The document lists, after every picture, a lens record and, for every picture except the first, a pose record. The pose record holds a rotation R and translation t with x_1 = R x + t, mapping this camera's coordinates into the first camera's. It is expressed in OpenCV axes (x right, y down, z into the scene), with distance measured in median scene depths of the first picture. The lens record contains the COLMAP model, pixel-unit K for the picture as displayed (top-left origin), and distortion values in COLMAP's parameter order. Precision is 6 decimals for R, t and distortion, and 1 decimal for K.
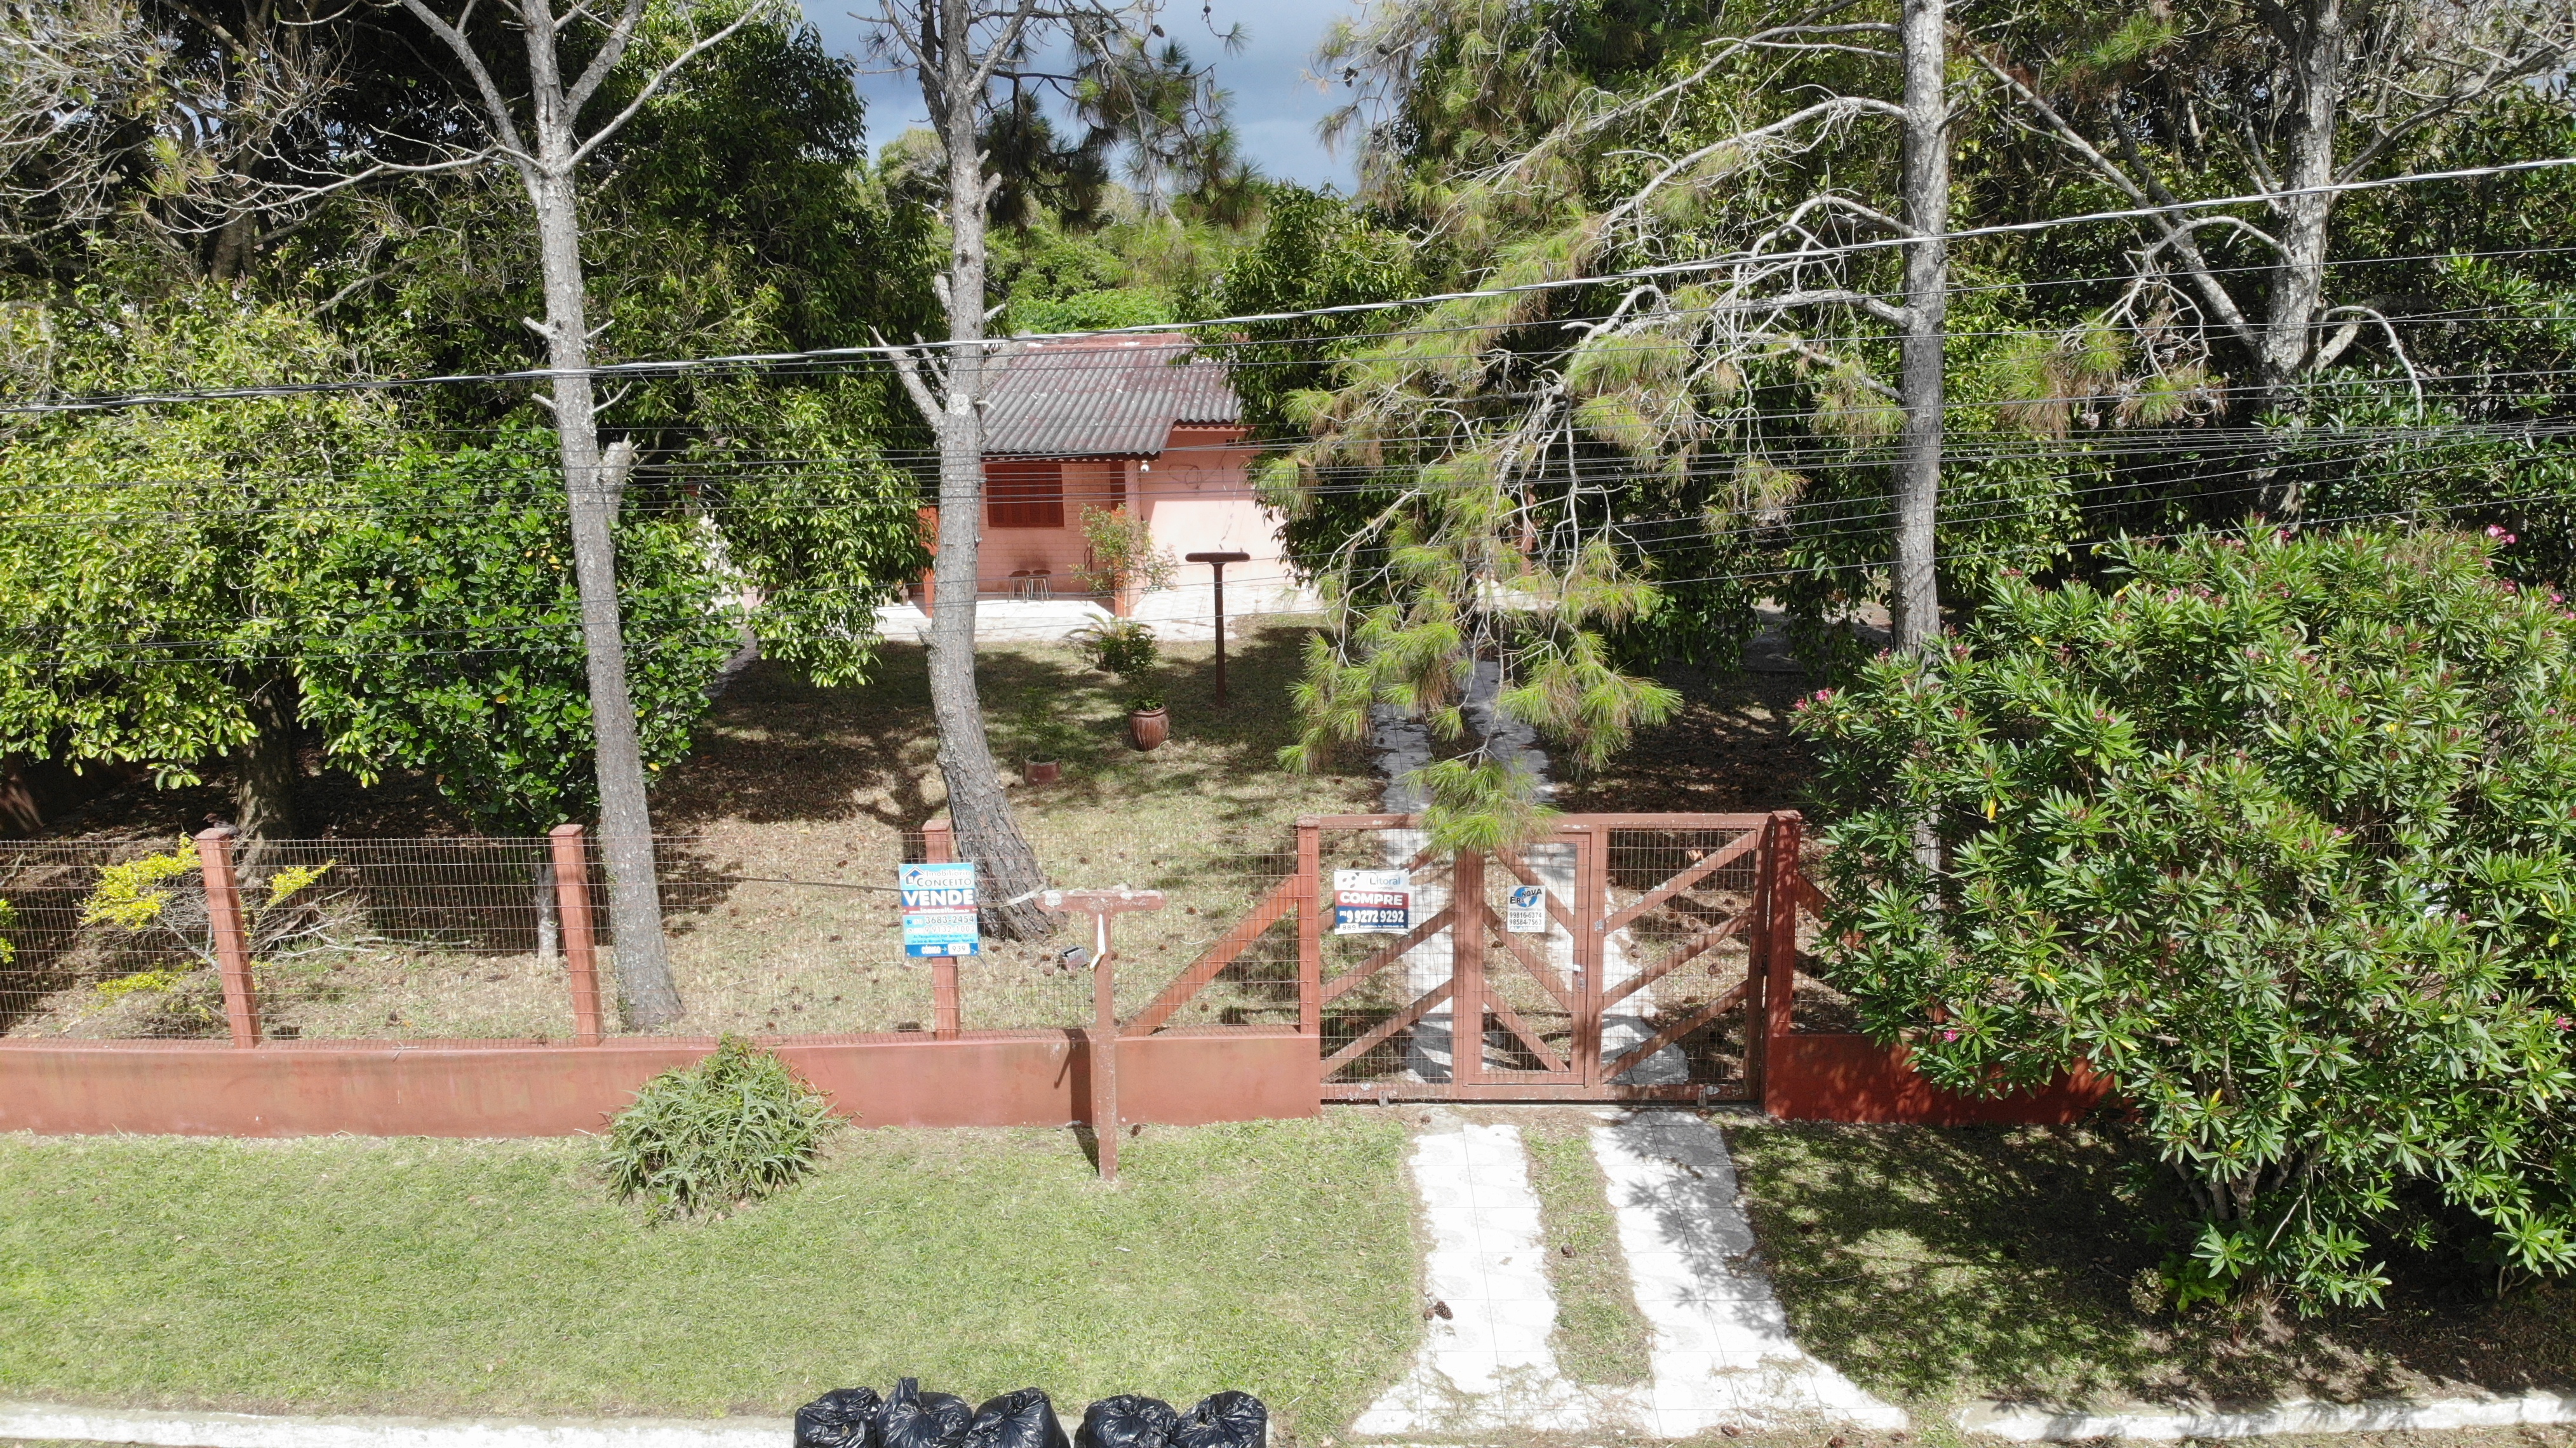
lens RADIAL K [[1863.7, 0, 1292.9], [0, 1863.7, 717.5], [0, 0, 1]] dist [0.115232, -0.264990]
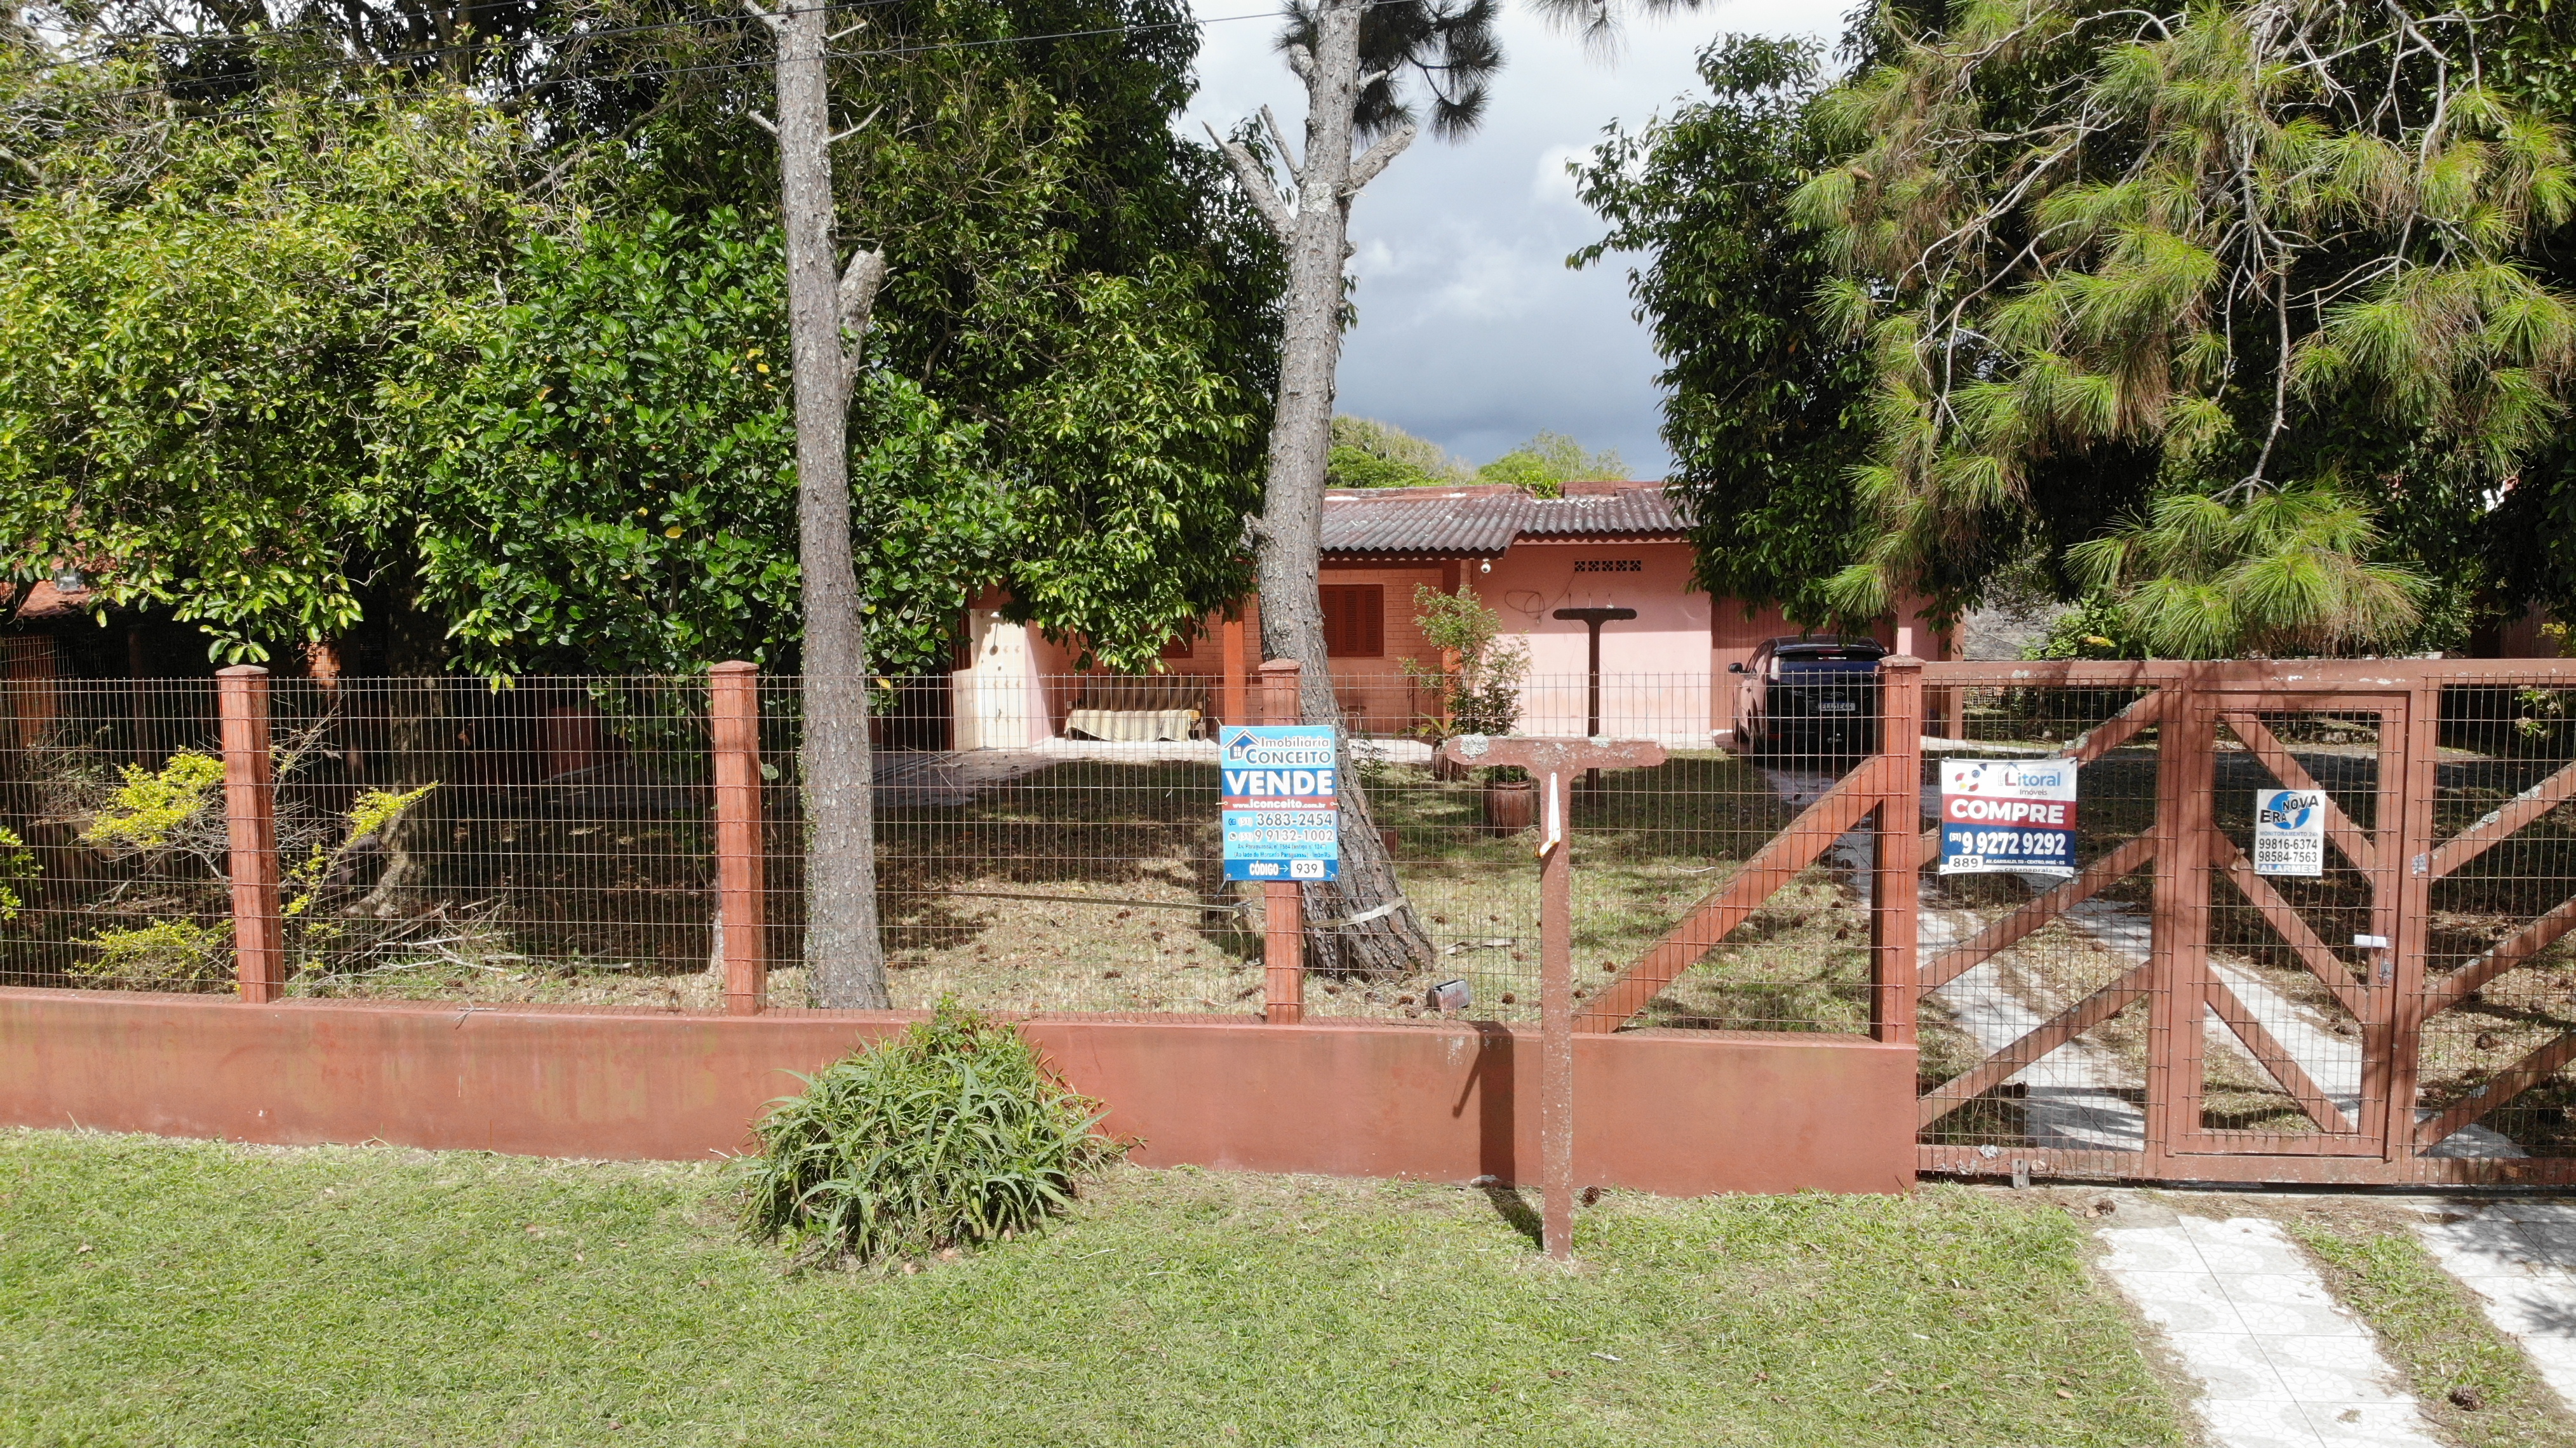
lens RADIAL K [[1850.4, 0, 1278.0], [0, 1850.4, 732.1], [0, 0, 1]] dist [0.134344, -0.288036]
pose [[0.988238, 0.013606, -0.152315, -0.086528], [-0.038959, 0.985568, -0.164738, 0.163515], [0.147875, 0.168735, 0.974506, 0.353407]]
